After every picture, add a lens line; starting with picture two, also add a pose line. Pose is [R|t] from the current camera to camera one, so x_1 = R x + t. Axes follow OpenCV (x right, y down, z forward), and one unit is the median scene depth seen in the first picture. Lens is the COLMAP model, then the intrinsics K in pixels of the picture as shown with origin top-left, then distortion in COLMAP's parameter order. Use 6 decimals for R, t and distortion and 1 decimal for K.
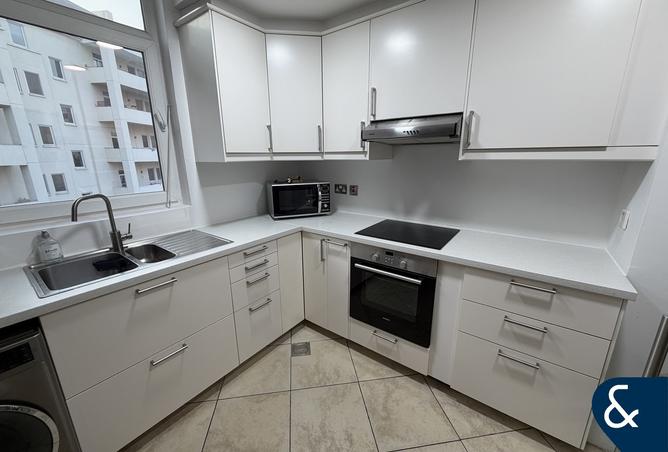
lens RADIAL K [[268.5, 0, 332.8], [0, 268.5, 225.5], [0, 0, 1]] dist [0.003619, 0.000425]
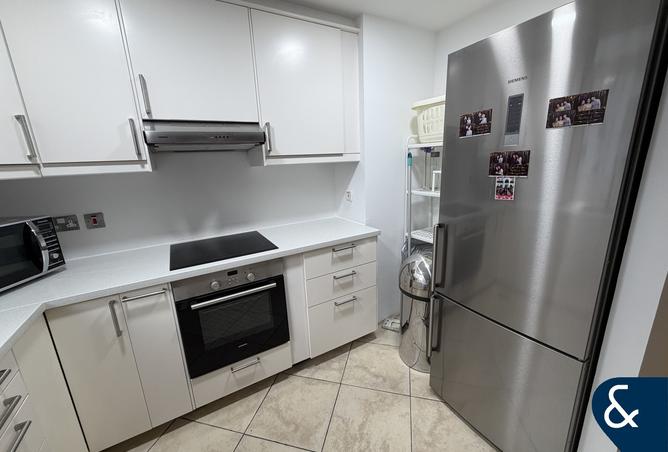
lens RADIAL K [[268.5, 0, 333.3], [0, 268.5, 225.3], [0, 0, 1]] dist [0.003619, 0.000425]
pose [[0.387758, -0.232969, 0.891835, -0.387529], [0.267156, 0.954409, 0.133158, -0.070259], [-0.882197, 0.186626, 0.432319, 0.276337]]
